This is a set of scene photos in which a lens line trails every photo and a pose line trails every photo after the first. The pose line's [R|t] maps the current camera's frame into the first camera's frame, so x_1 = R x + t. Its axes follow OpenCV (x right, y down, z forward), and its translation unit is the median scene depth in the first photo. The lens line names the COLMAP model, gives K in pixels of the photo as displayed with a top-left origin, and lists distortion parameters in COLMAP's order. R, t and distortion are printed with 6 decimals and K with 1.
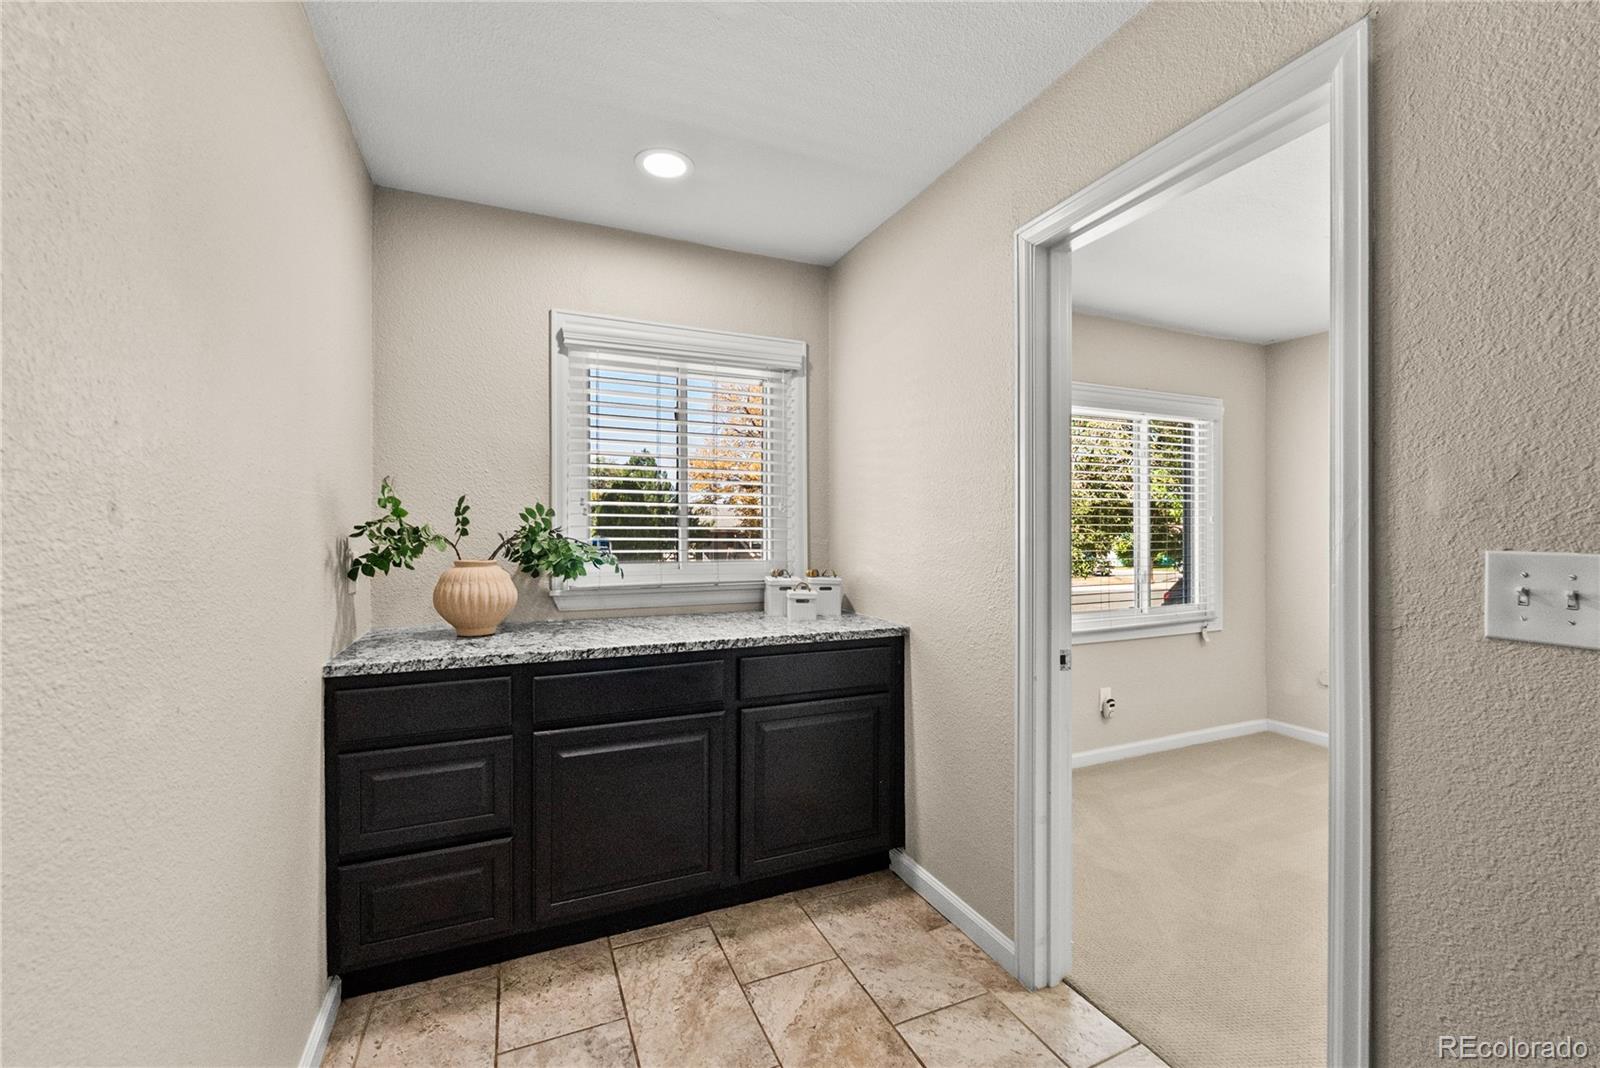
lens RADIAL K [[653.9, 0, 805.8], [0, 653.9, 535.7], [0, 0, 1]] dist [0.000807, -0.000693]
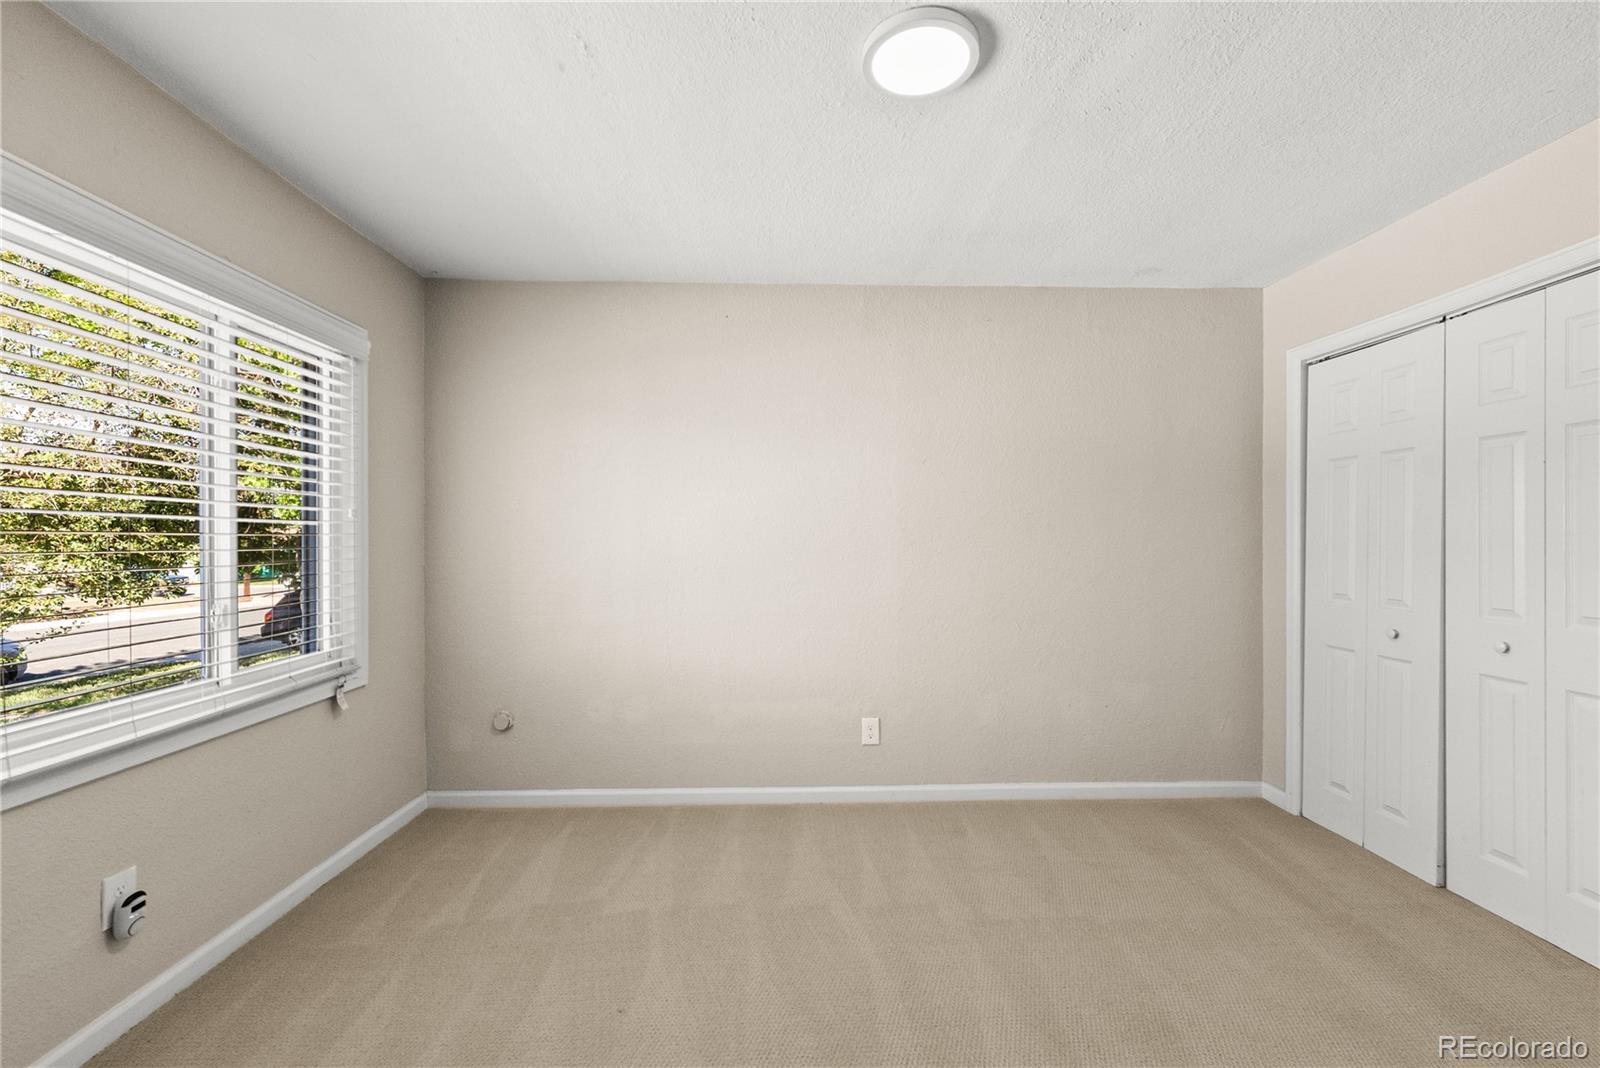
lens RADIAL K [[653.9, 0, 809.1], [0, 653.9, 539.4], [0, 0, 1]] dist [0.000807, -0.000693]
pose [[0.366934, 0.001218, 0.930246, 0.193102], [0.003720, 0.999989, -0.002777, 0.003211], [-0.930239, 0.004479, 0.366926, 0.353082]]
